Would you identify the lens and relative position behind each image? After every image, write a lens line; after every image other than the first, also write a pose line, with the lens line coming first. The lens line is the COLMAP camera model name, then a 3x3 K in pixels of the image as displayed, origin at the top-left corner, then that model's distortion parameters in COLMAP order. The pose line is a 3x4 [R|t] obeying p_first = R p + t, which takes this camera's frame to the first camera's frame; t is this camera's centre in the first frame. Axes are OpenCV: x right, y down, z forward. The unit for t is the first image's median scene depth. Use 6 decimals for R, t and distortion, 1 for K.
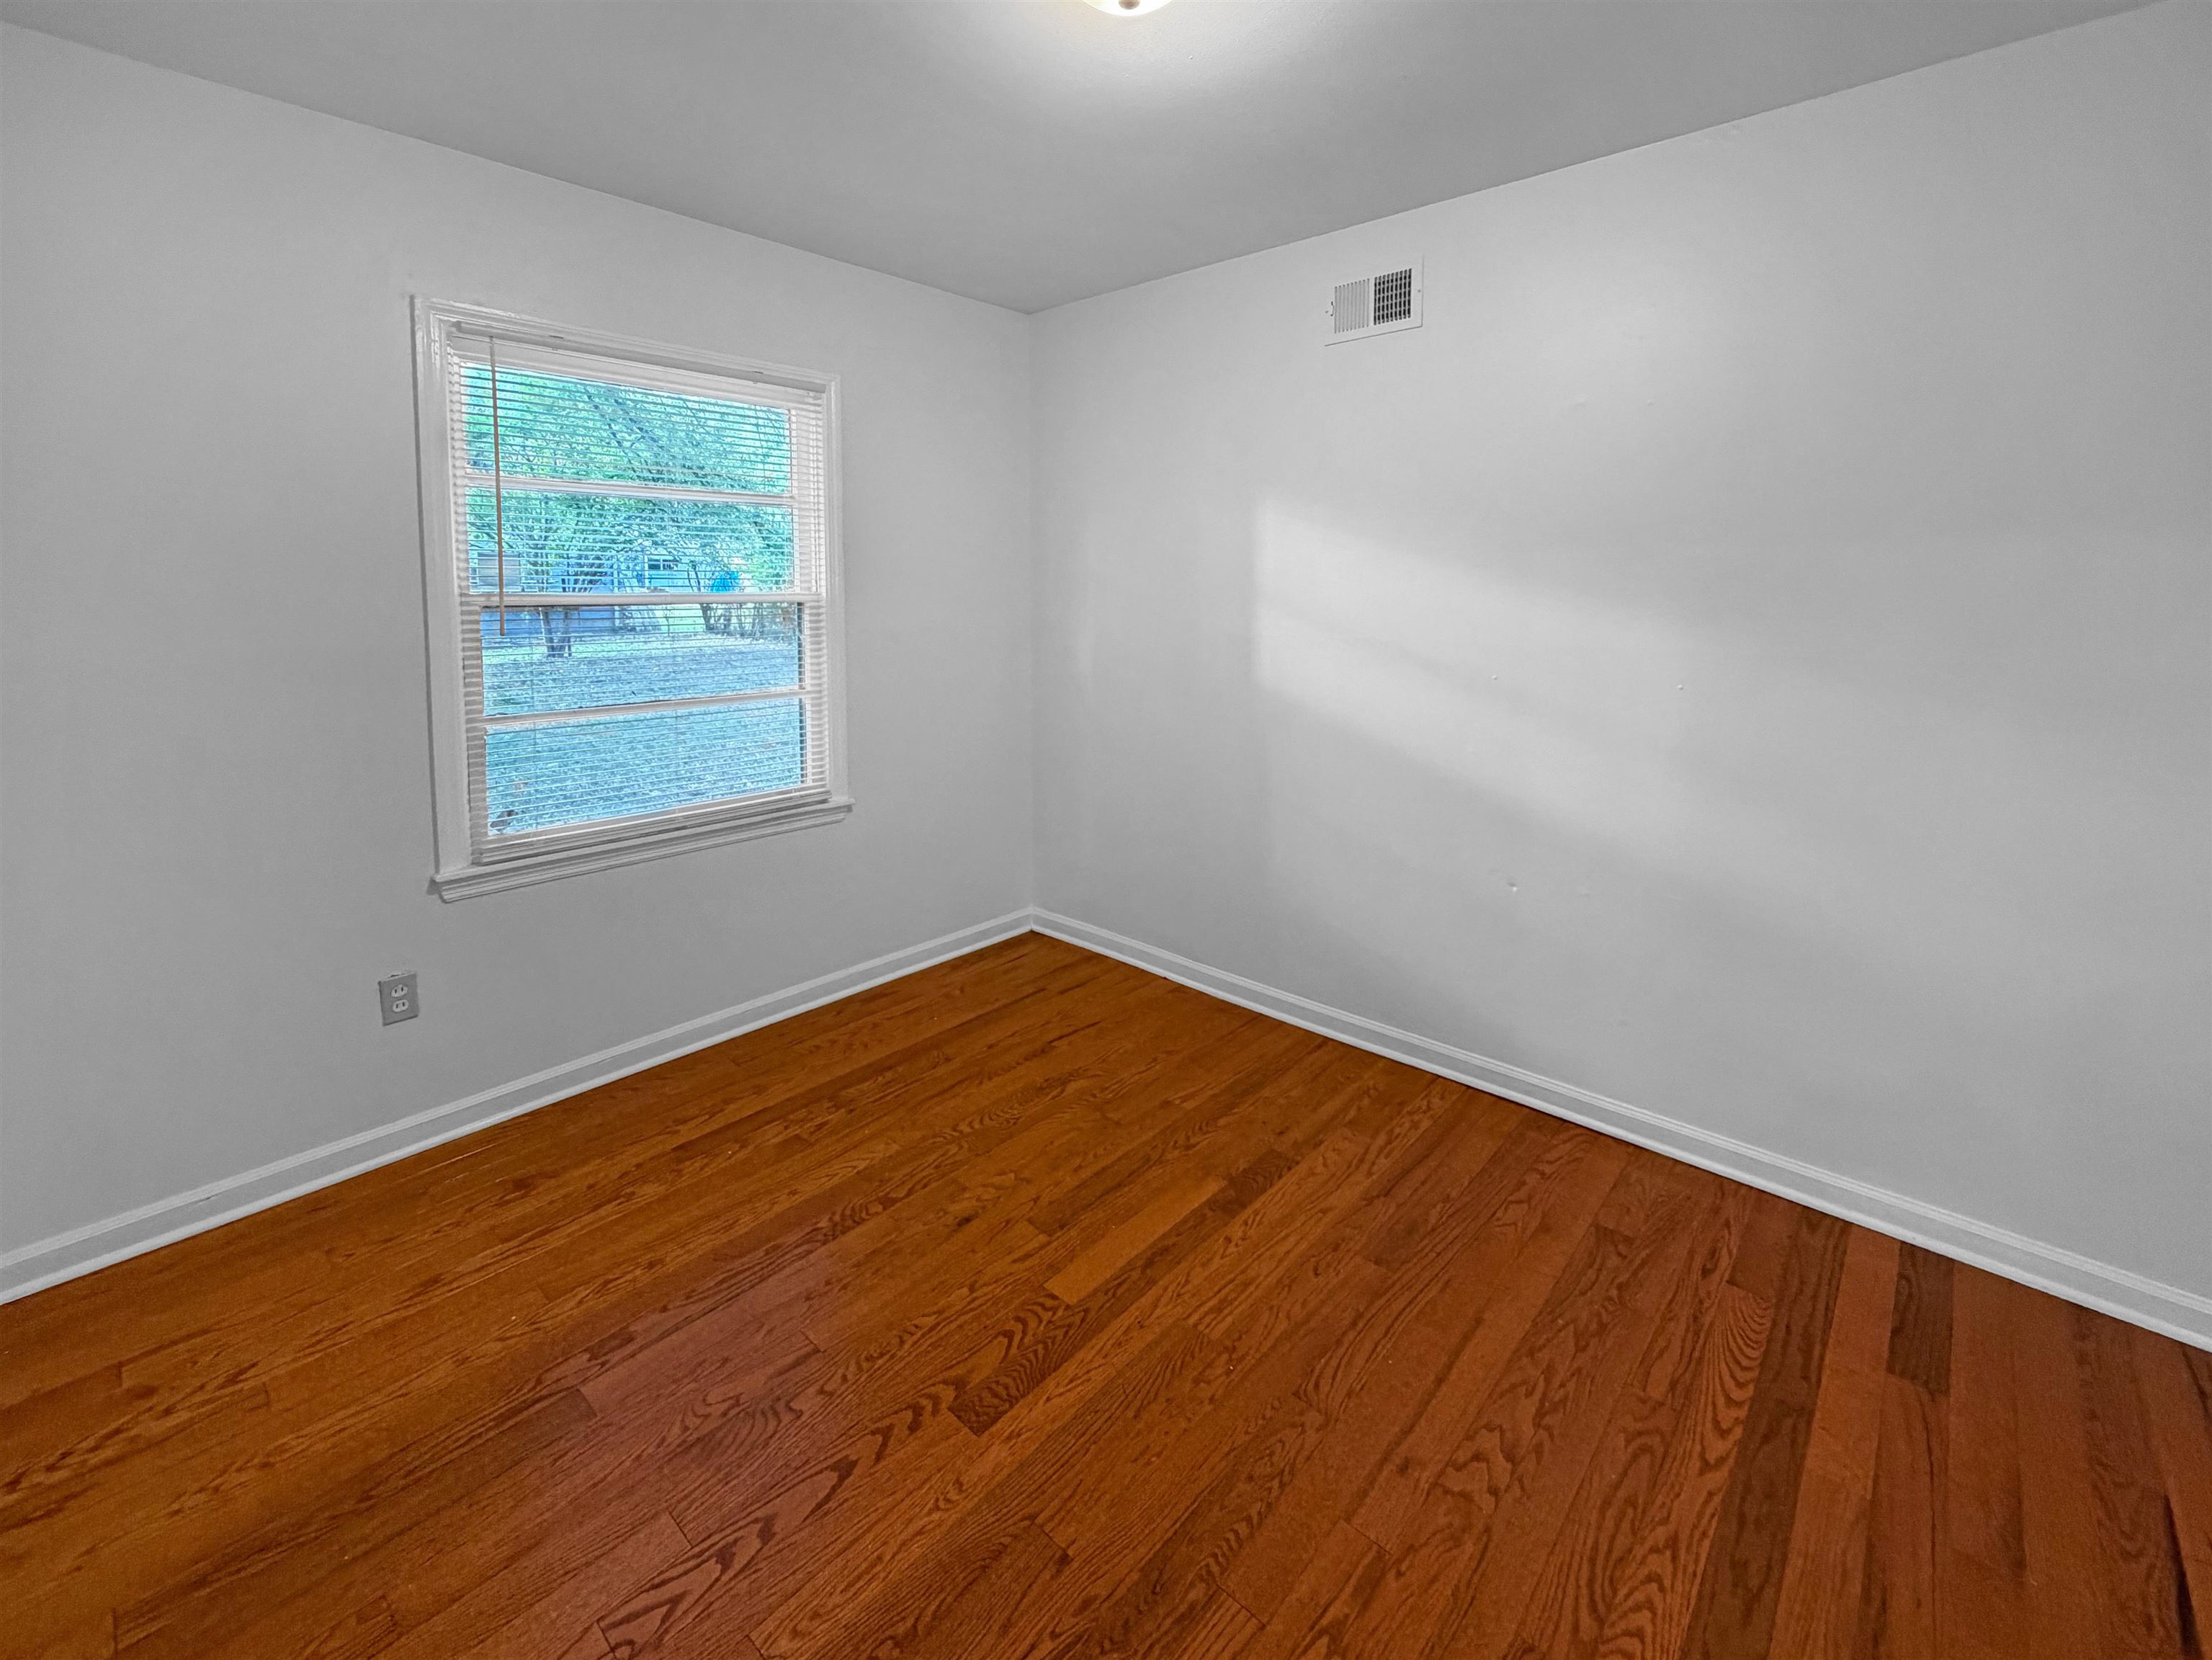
lens RADIAL K [[948.5, 0, 1107.5], [0, 948.5, 825.8], [0, 0, 1]] dist [0.008034, 0.000315]
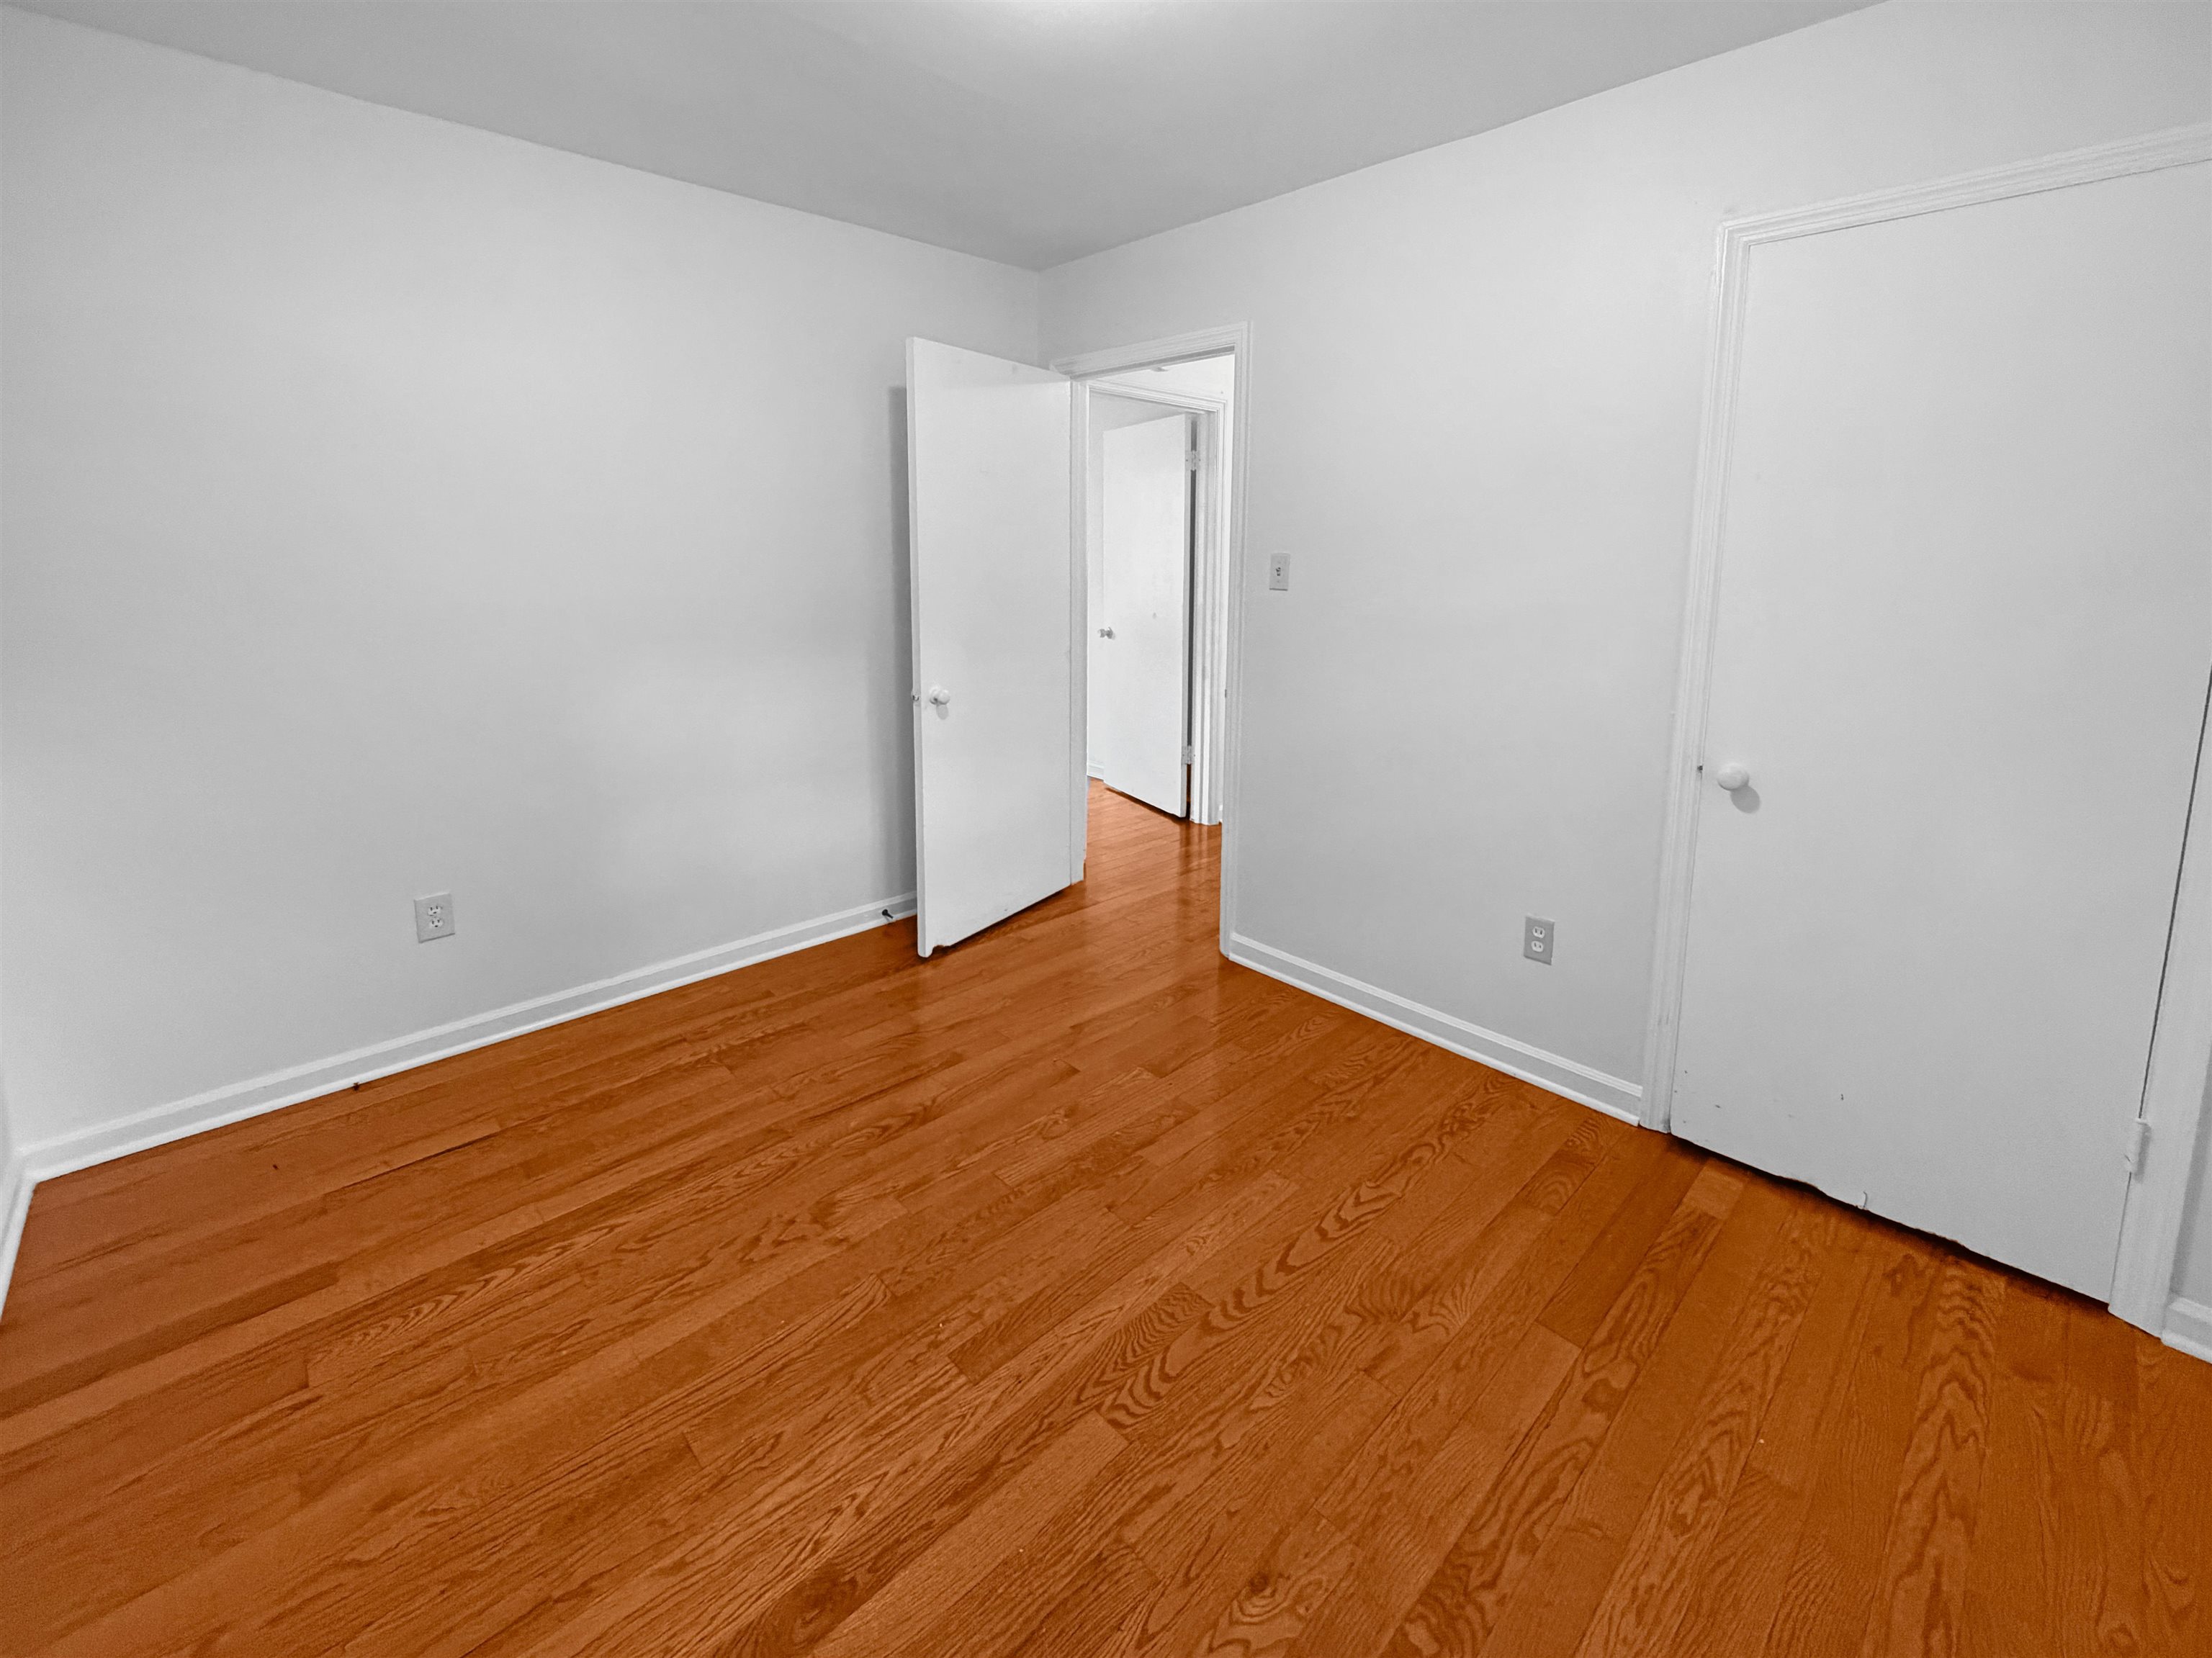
lens RADIAL K [[948.3, 0, 1104.4], [0, 948.3, 830.8], [0, 0, 1]] dist [0.008034, 0.000315]
pose [[-0.997335, -0.028222, 0.067282, -0.095053], [0.010907, 0.854129, 0.519947, -0.398818], [-0.072141, 0.519295, -0.851544, 1.551145]]
